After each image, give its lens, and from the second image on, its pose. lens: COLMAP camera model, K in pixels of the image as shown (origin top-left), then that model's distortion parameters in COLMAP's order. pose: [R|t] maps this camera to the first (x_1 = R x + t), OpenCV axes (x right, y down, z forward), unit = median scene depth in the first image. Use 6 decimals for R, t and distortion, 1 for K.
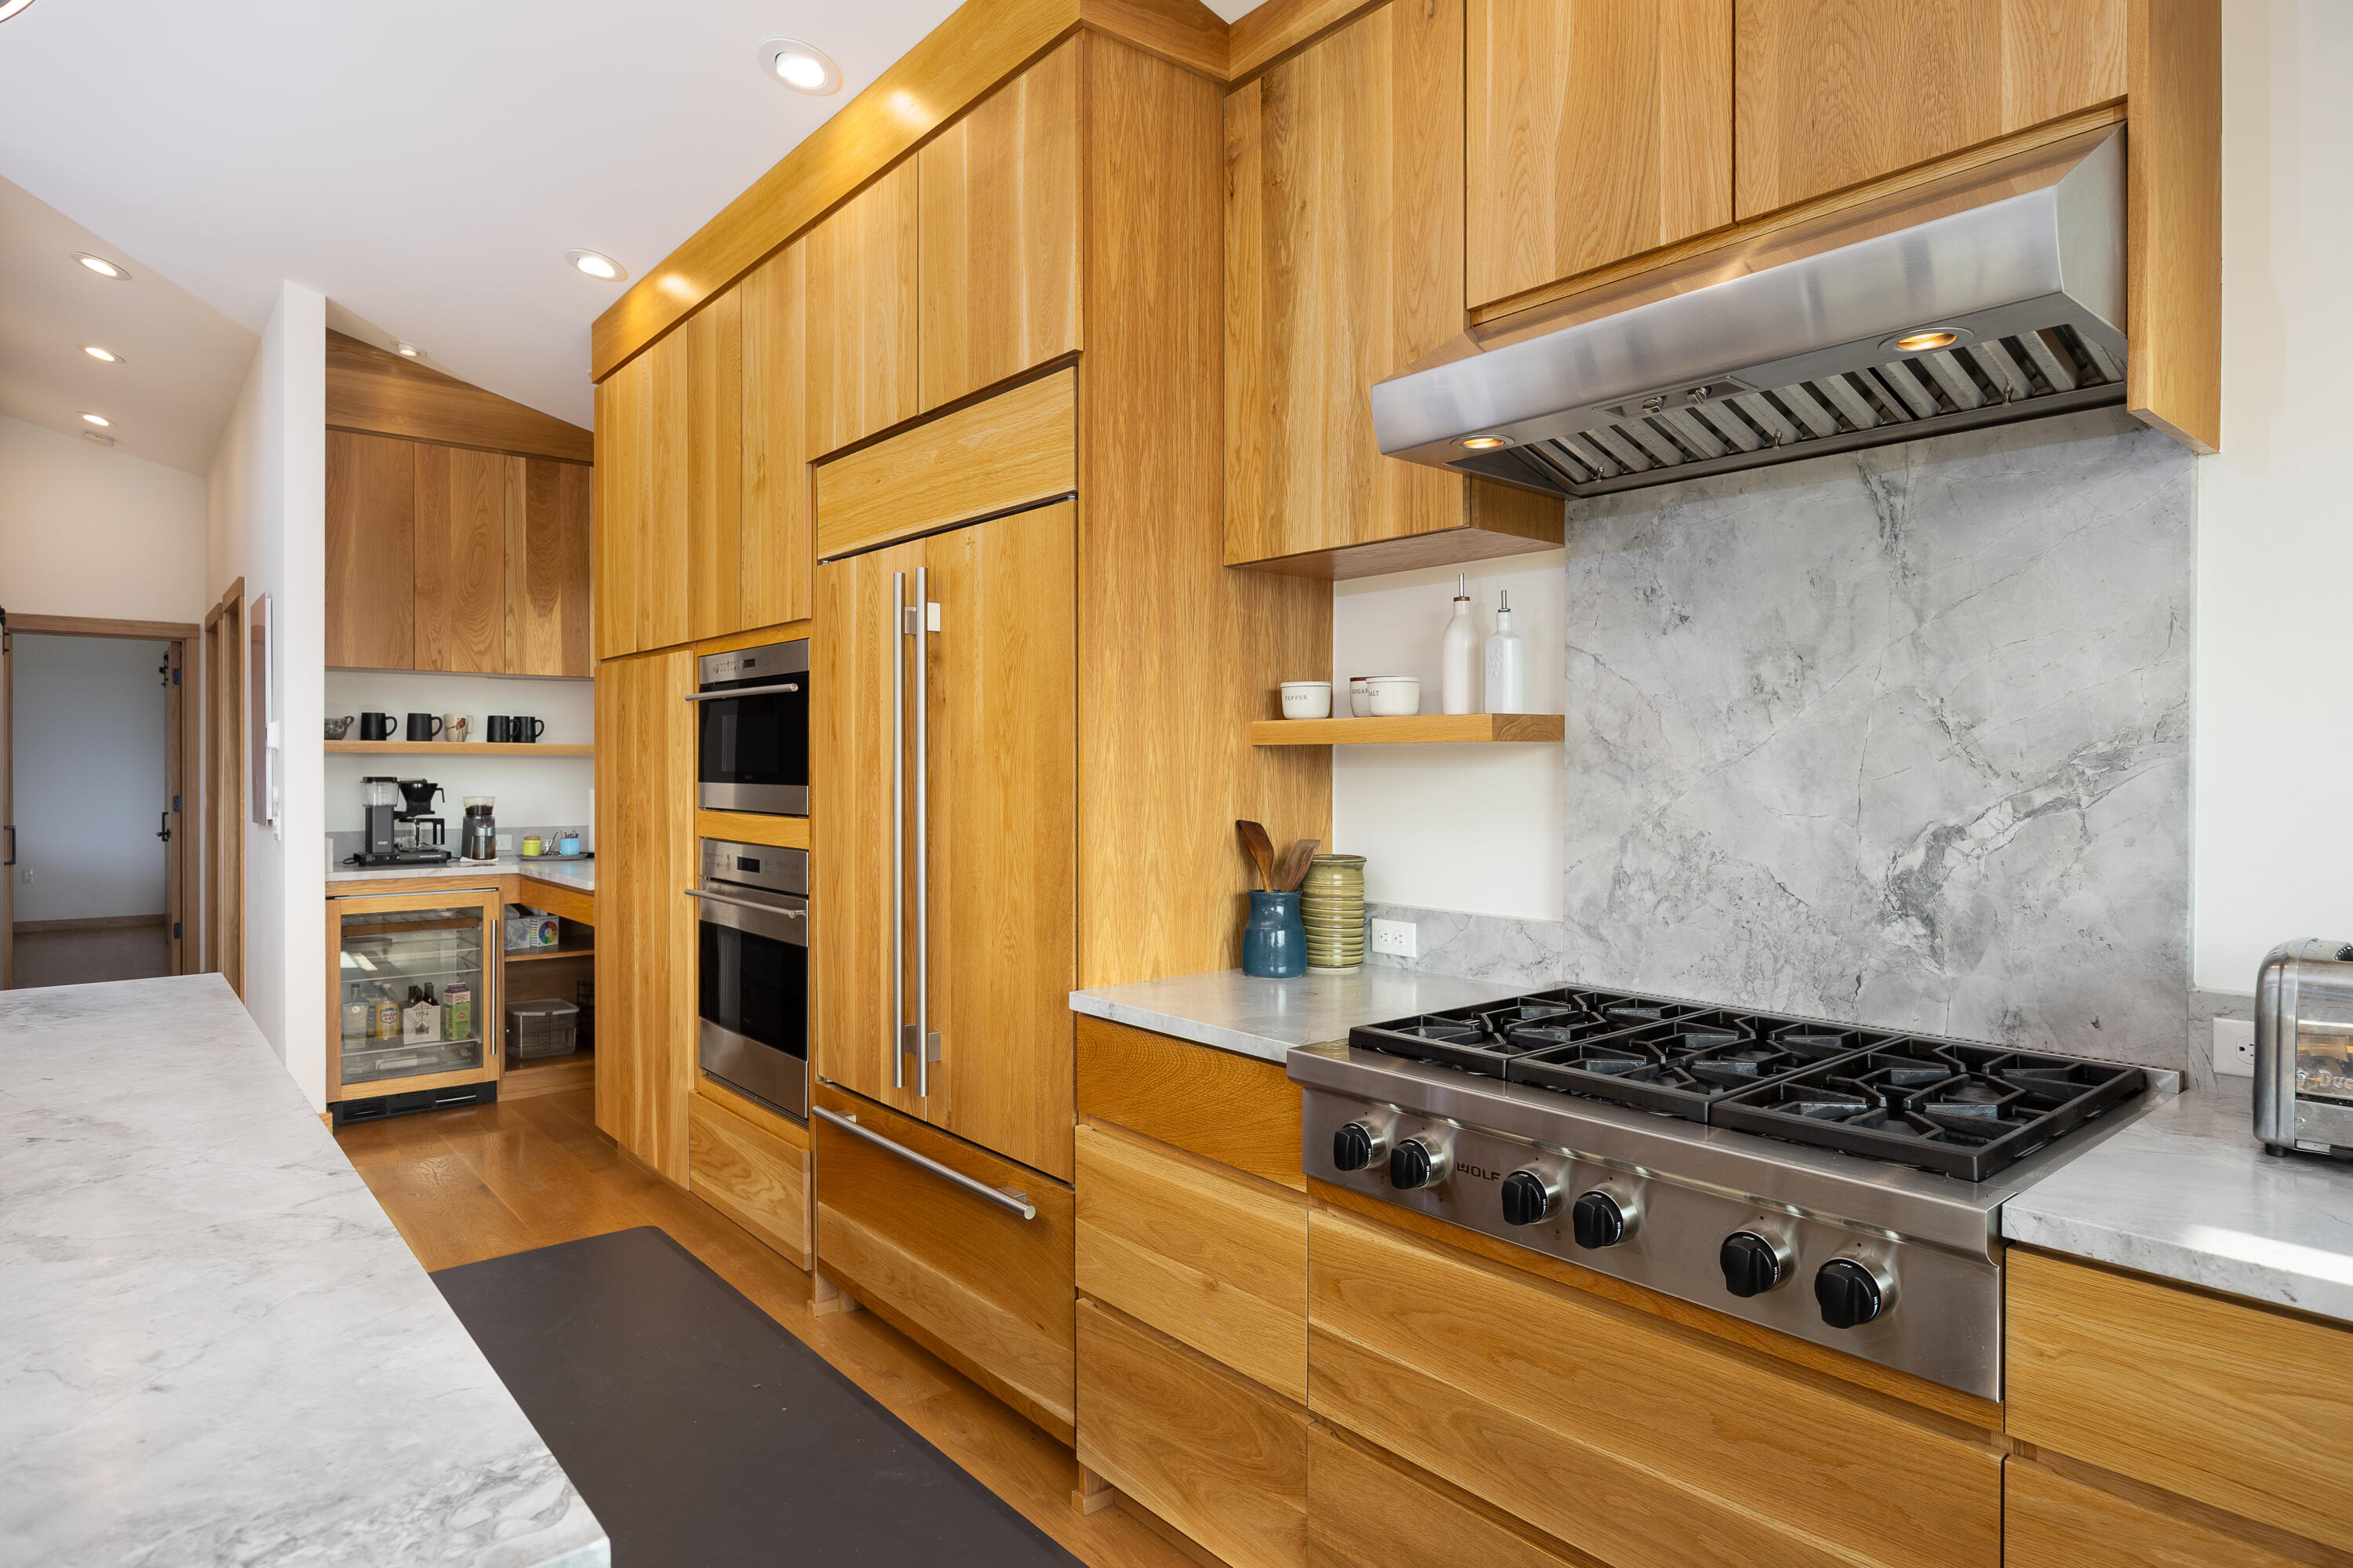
lens RADIAL K [[1297.4, 0, 1170.8], [0, 1297.4, 779.9], [0, 0, 1]] dist [-0.005723, -0.001034]
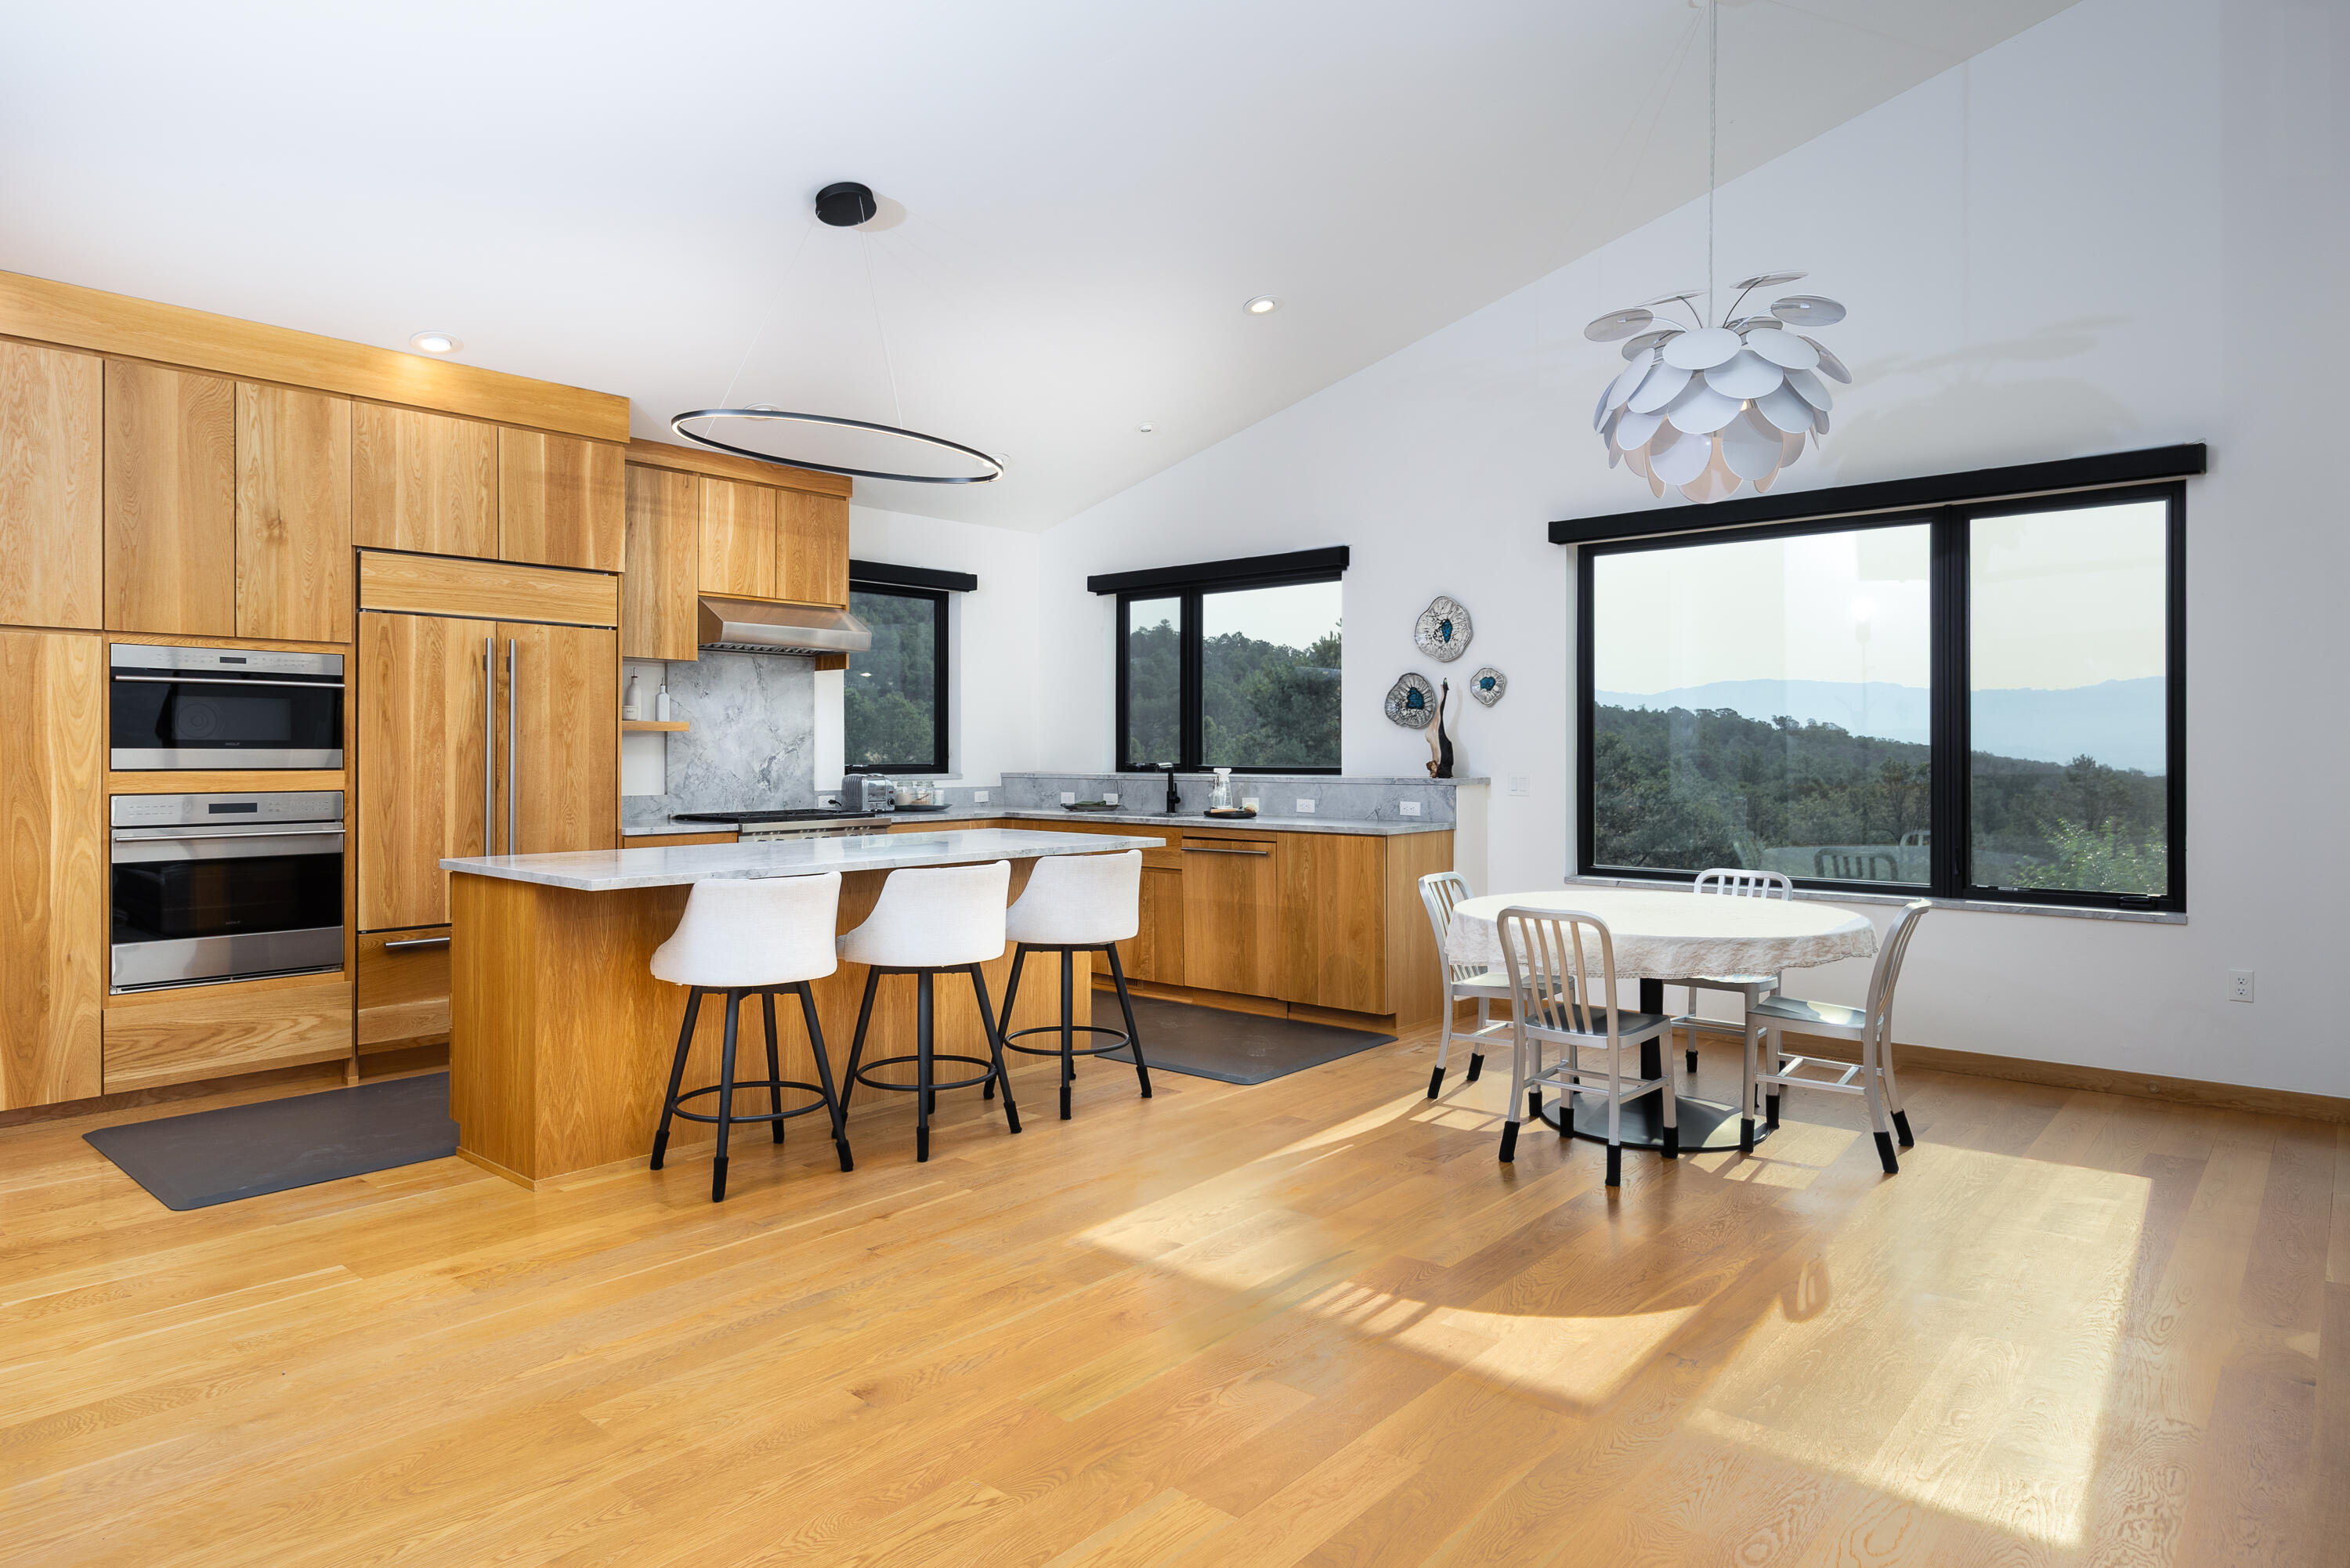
lens RADIAL K [[1366.5, 0, 1095.6], [0, 1366.5, 755.7], [0, 0, 1]] dist [0.010095, -0.003394]
pose [[-0.115984, -0.005820, 0.993234, -1.323918], [0.006939, 0.999954, 0.006669, 0.005275], [-0.993227, 0.007665, -0.115938, 0.190325]]
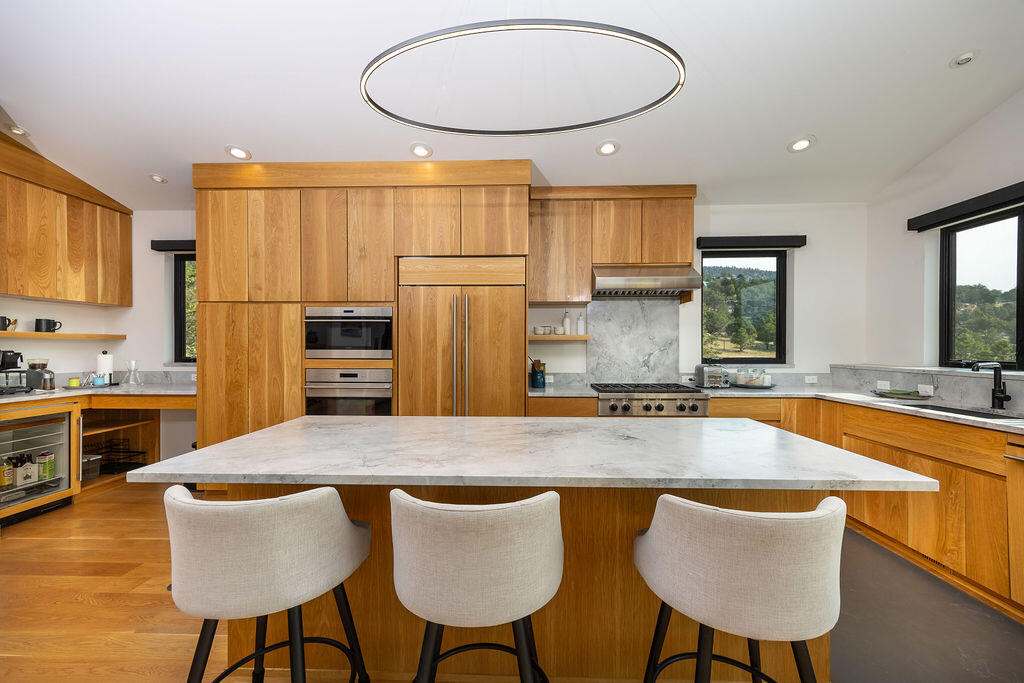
lens RADIAL K [[405.2, 0, 515.3], [0, 405.2, 351.3], [0, 0, 1]] dist [0.005502, -0.000947]
pose [[0.670108, -0.010740, 0.742186, -0.558273], [0.007521, 0.999942, 0.007679, 0.001670], [-0.742226, 0.000436, 0.670150, 0.029096]]
